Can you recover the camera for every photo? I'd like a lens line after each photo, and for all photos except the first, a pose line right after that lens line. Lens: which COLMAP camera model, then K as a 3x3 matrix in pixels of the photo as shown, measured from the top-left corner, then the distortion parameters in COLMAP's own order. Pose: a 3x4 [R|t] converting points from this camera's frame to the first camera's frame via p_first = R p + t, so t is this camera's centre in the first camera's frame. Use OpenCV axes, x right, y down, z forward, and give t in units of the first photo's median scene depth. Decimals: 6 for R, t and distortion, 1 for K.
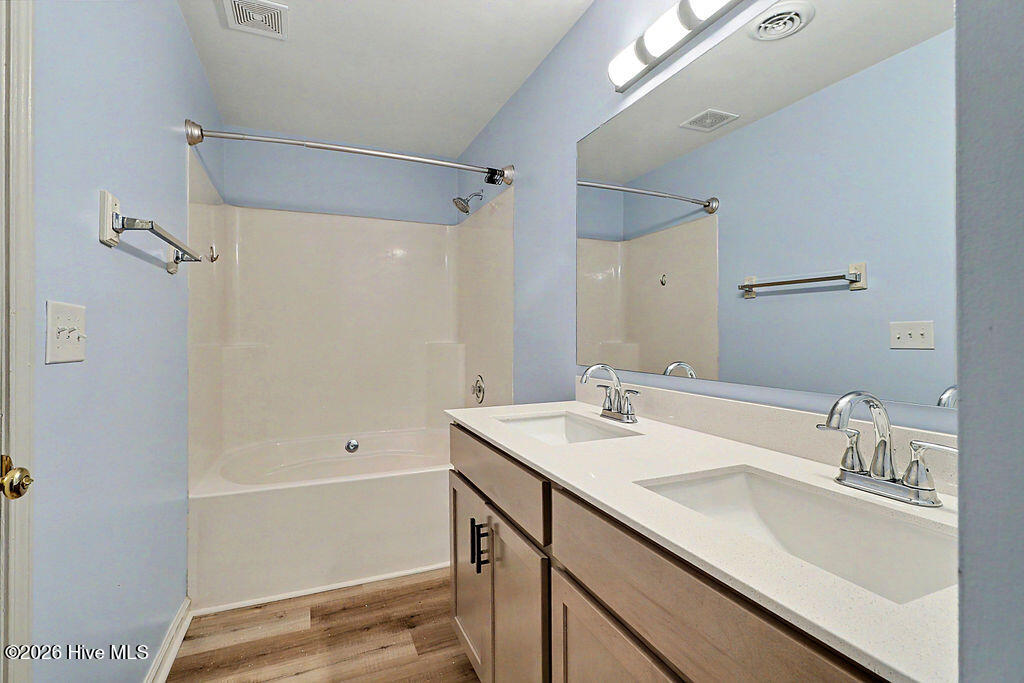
lens RADIAL K [[482.2, 0, 509.9], [0, 482.2, 342.6], [0, 0, 1]] dist [-0.001836, 0.000155]
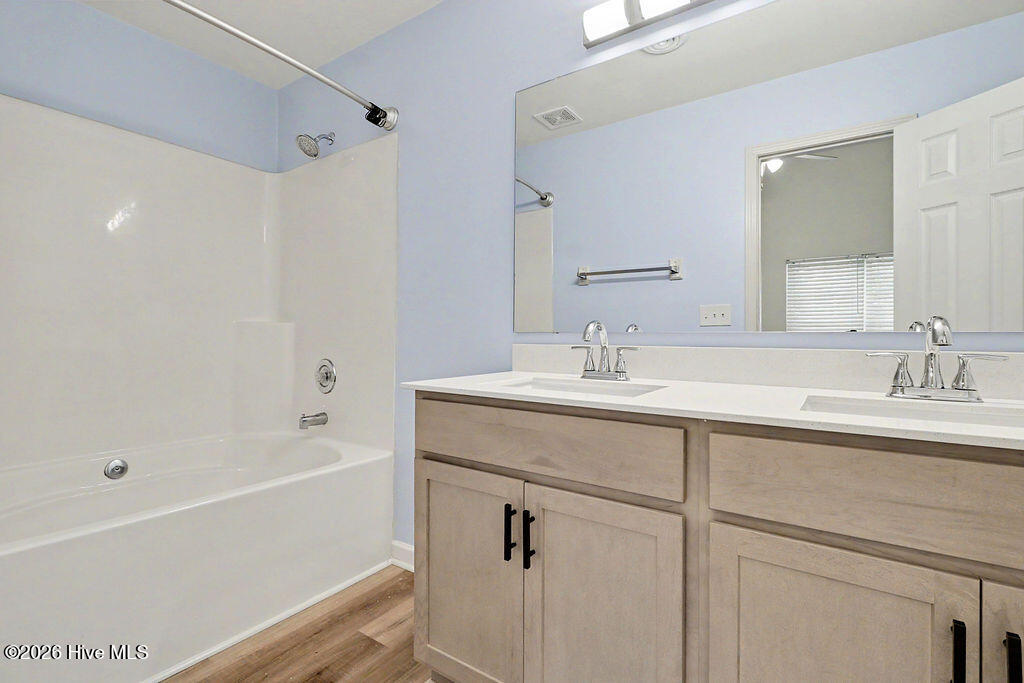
lens RADIAL K [[475.9, 0, 505.0], [0, 475.9, 341.1], [0, 0, 1]] dist [0.000235, -0.000116]
pose [[0.847083, 0.003197, 0.531451, -0.304193], [0.004330, 0.999907, -0.012917, 0.063707], [-0.531443, 0.013243, 0.846991, 0.199424]]
